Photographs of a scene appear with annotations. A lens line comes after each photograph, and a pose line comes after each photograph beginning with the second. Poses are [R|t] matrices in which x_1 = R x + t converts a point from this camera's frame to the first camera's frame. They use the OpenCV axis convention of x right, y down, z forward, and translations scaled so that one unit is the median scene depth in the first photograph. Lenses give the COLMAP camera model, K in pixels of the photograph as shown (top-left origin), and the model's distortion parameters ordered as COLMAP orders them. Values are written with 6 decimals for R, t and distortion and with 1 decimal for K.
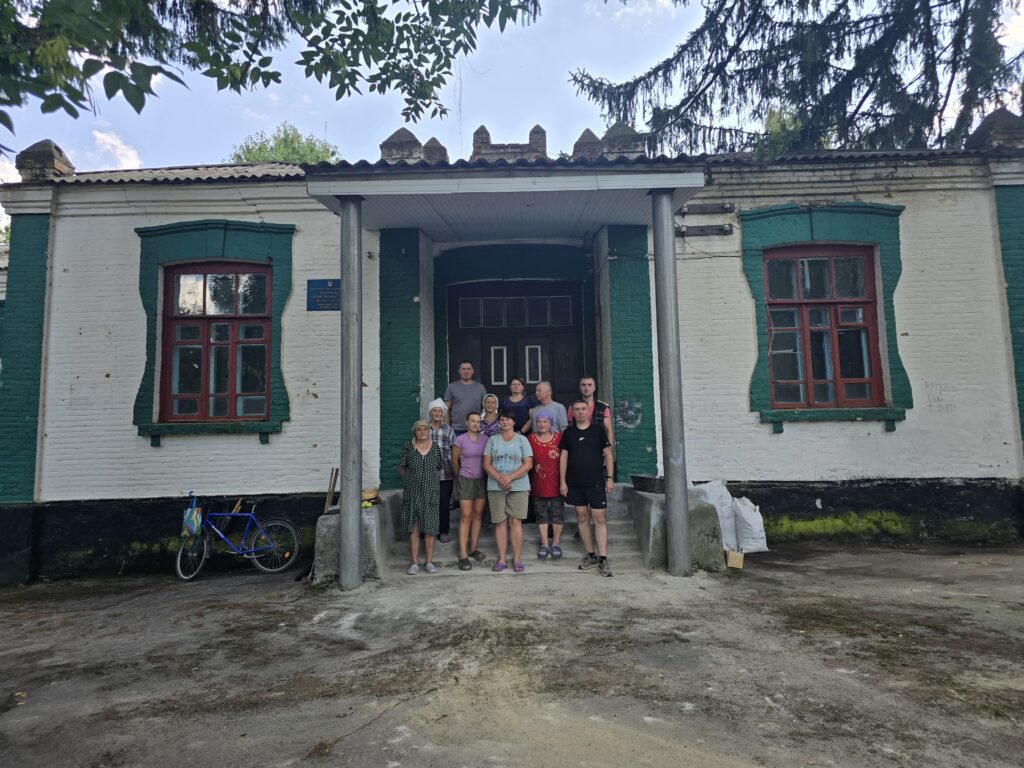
lens RADIAL K [[693.2, 0, 497.1], [0, 693.2, 373.2], [0, 0, 1]] dist [0.049129, -0.041995]
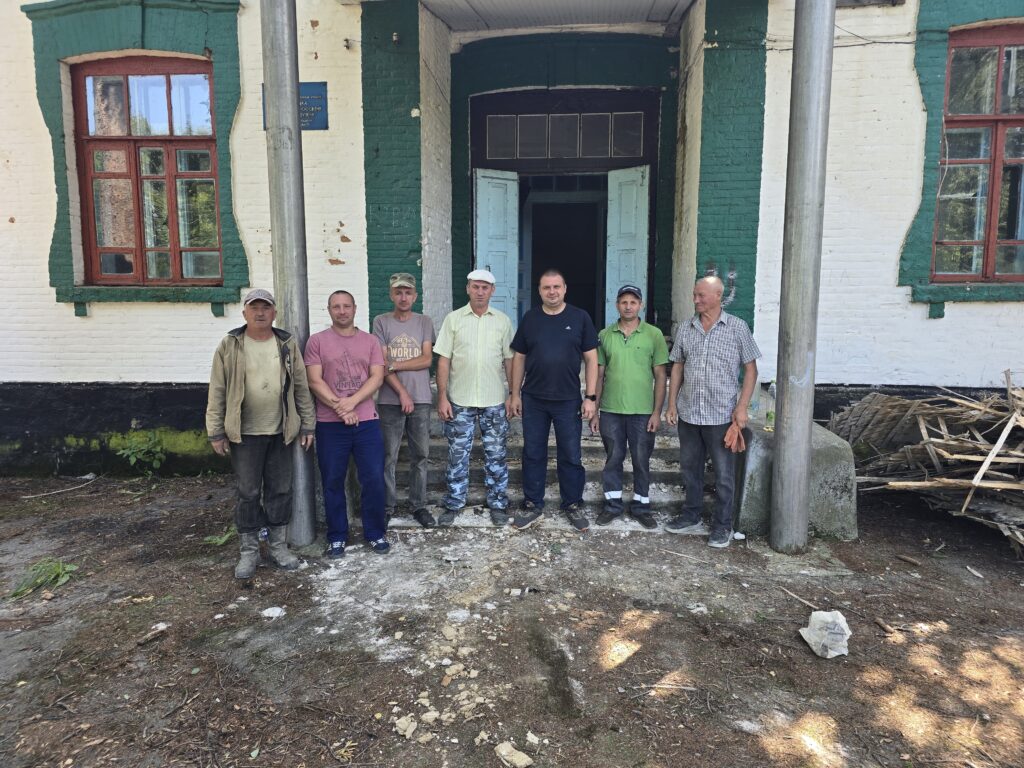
lens RADIAL K [[694.0, 0, 507.5], [0, 694.0, 377.2], [0, 0, 1]] dist [0.049220, -0.044076]
pose [[0.997208, 0.027747, -0.069322, 0.029740], [-0.011192, 0.973446, 0.228642, -0.011192], [0.073826, -0.227228, 0.971039, 0.273567]]
